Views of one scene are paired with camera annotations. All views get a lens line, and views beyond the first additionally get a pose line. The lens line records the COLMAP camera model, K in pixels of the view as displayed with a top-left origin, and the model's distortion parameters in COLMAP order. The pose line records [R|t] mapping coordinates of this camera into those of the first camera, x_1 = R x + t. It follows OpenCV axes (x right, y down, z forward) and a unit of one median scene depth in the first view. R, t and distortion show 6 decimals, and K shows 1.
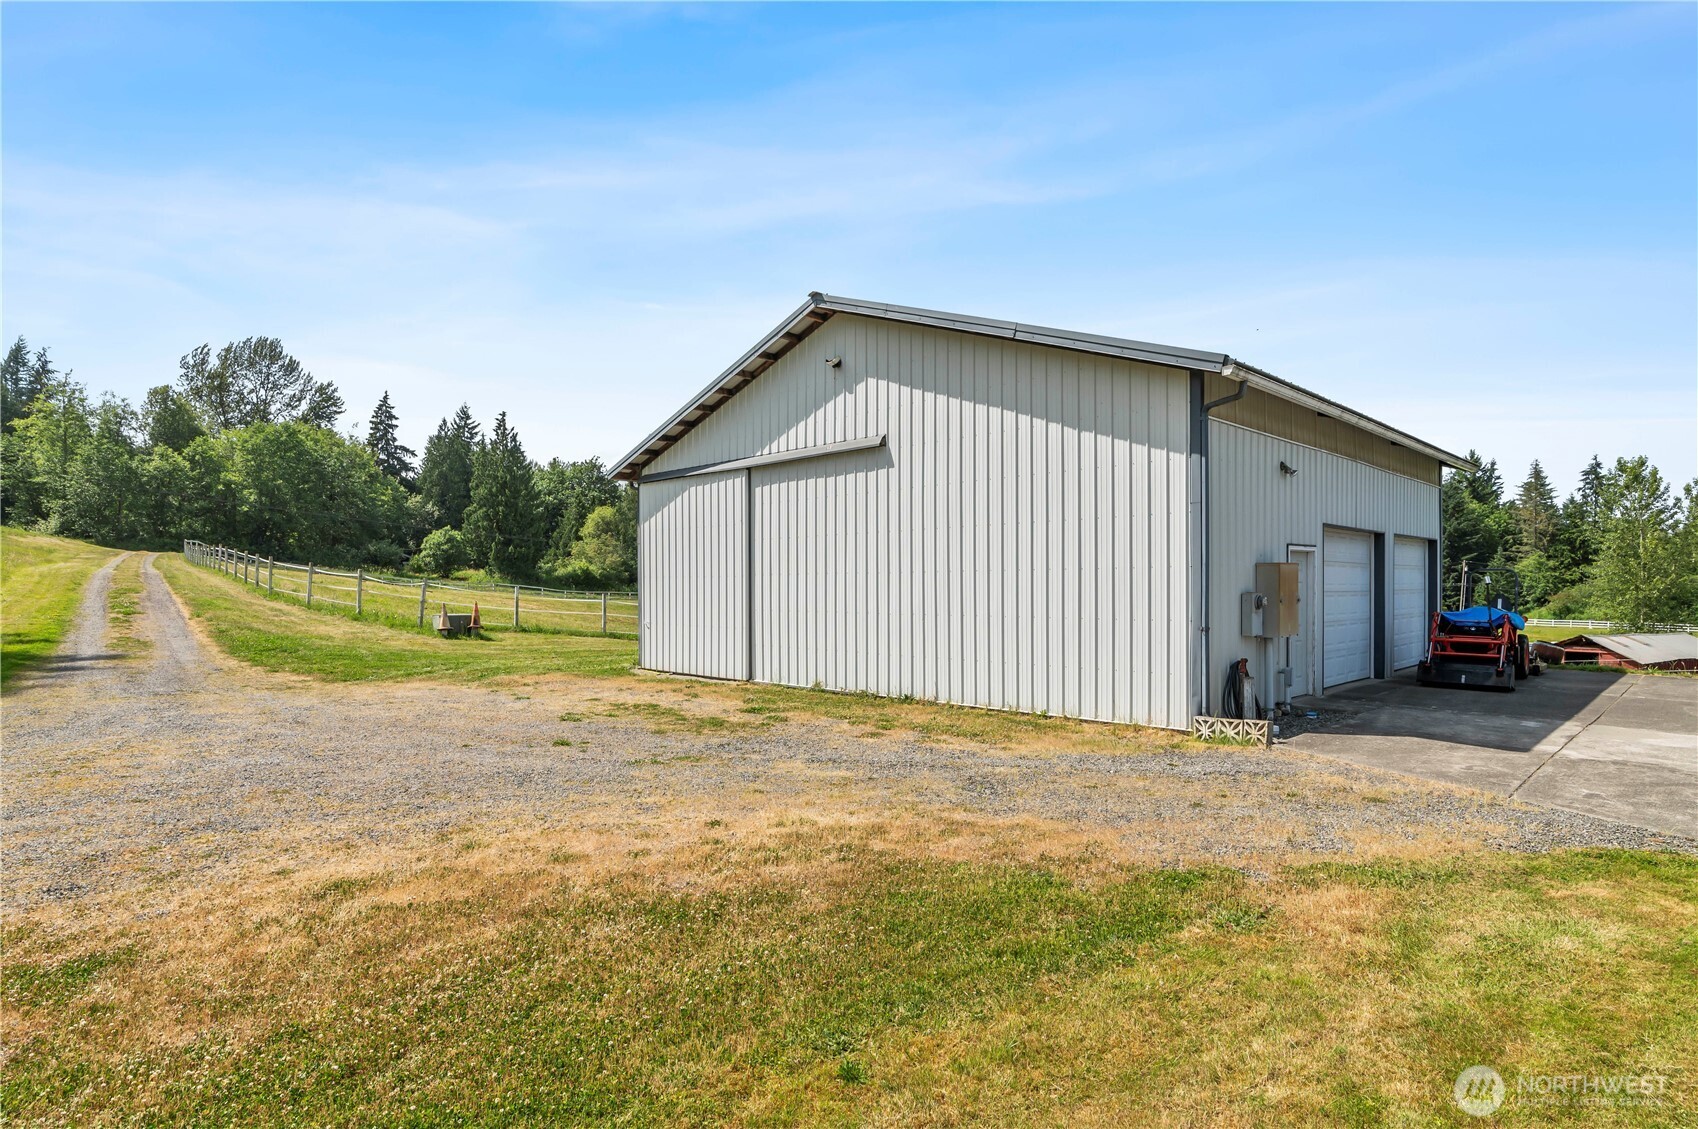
lens RADIAL K [[913.1, 0, 857.5], [0, 913.1, 599.2], [0, 0, 1]] dist [0.000053, 0.001490]
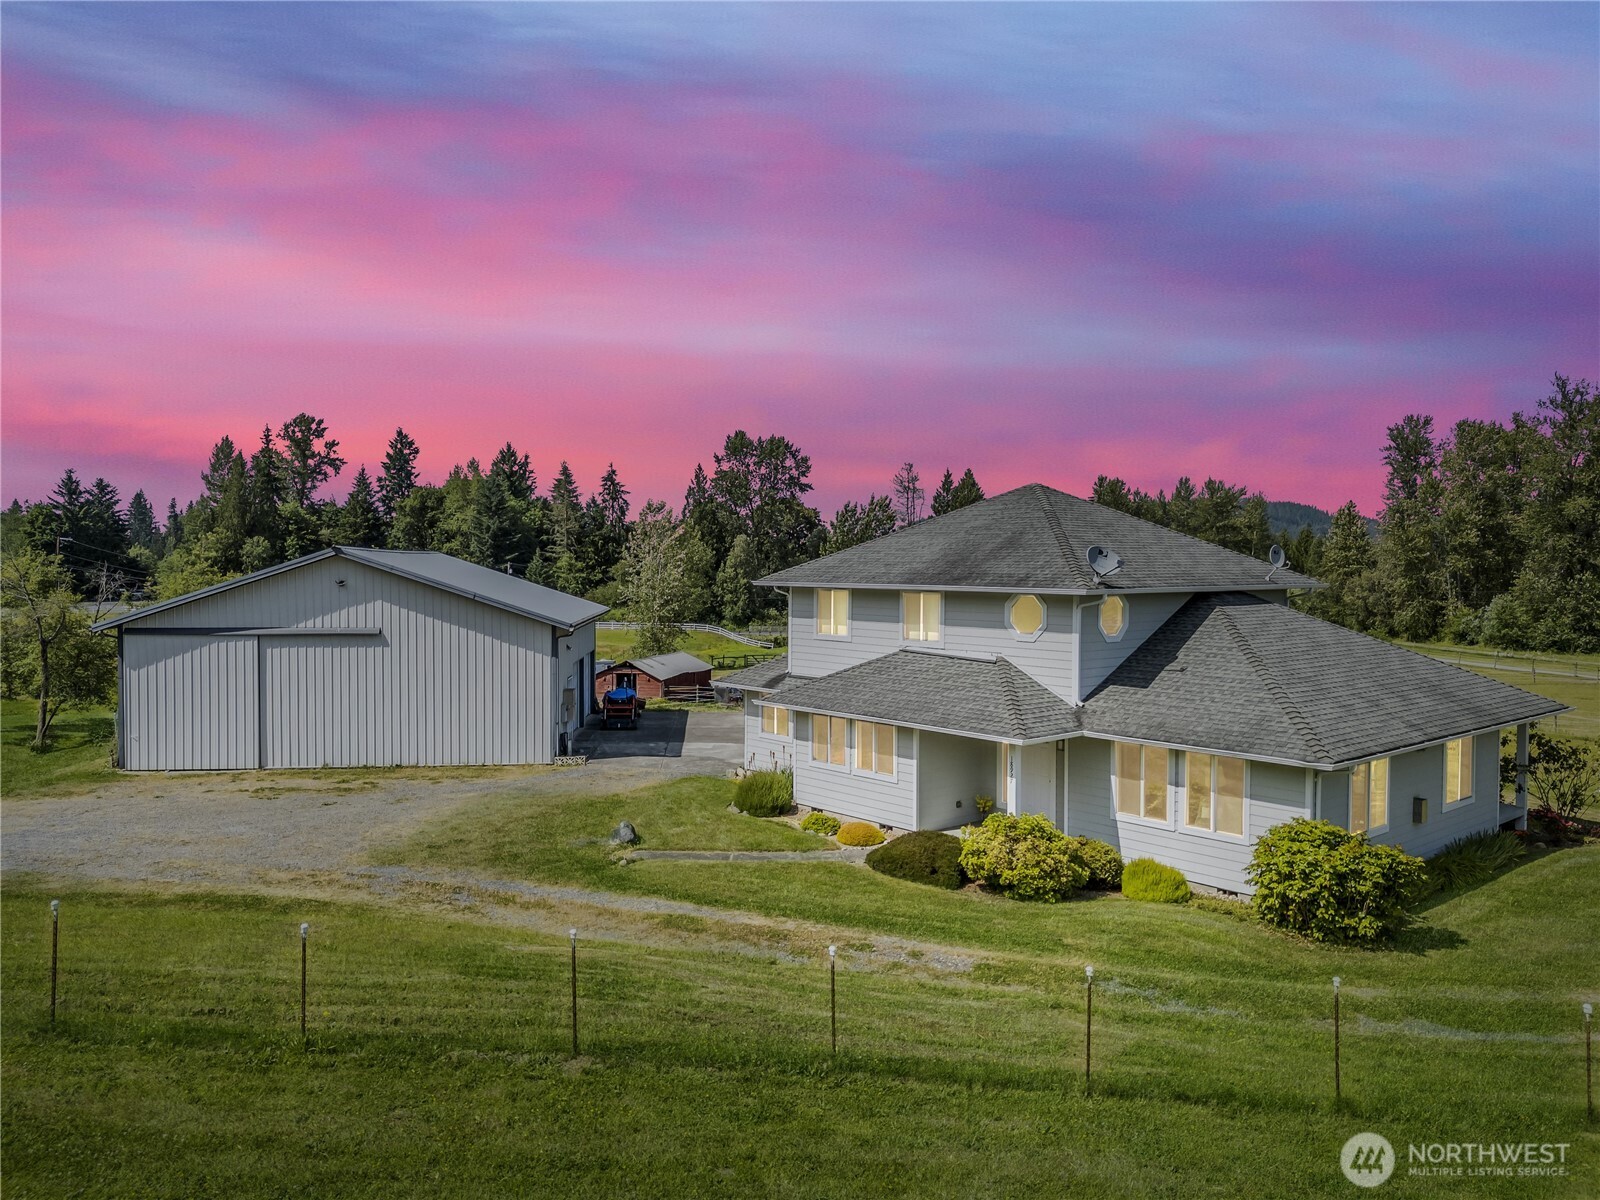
lens RADIAL K [[1166.2, 0, 806.6], [0, 1166.2, 606.8], [0, 0, 1]] dist [0.076242, -0.098161]
pose [[0.661312, -0.025088, 0.749691, -0.067998], [0.014495, 0.999681, 0.020667, -0.014781], [-0.749971, -0.002800, 0.661465, -0.072177]]
